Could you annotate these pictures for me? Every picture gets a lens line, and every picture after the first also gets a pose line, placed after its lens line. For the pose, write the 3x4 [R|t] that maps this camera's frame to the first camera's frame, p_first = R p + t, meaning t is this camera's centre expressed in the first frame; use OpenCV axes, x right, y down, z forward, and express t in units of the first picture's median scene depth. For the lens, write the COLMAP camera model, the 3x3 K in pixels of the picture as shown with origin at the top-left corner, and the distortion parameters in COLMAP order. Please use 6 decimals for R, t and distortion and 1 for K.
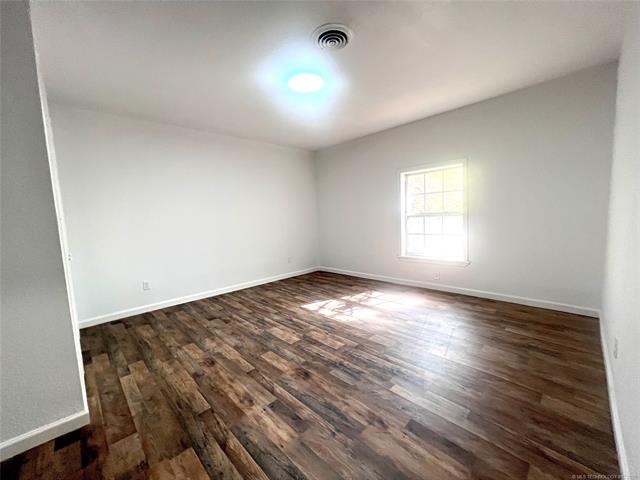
lens RADIAL K [[256.5, 0, 320.0], [0, 256.5, 240.8], [0, 0, 1]] dist [-0.002099, 0.000434]
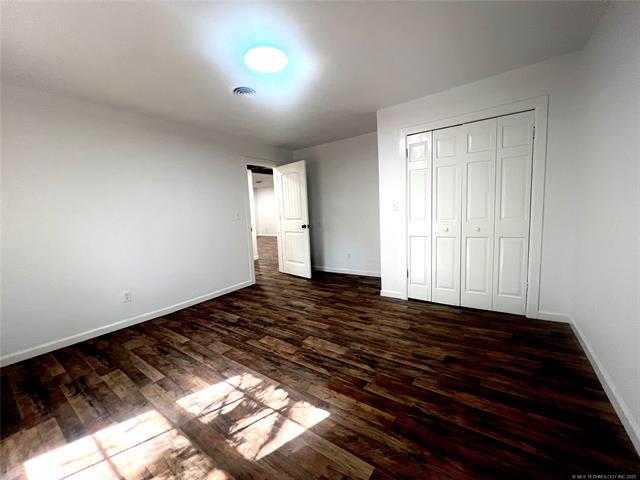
lens RADIAL K [[253.6, 0, 320.2], [0, 253.6, 239.5], [0, 0, 1]] dist [-0.000538, -0.000467]
pose [[-0.979153, 0.112402, -0.169188, -0.022488], [0.074017, 0.973108, 0.218136, -0.207942], [0.189157, 0.201066, -0.961141, 1.937807]]
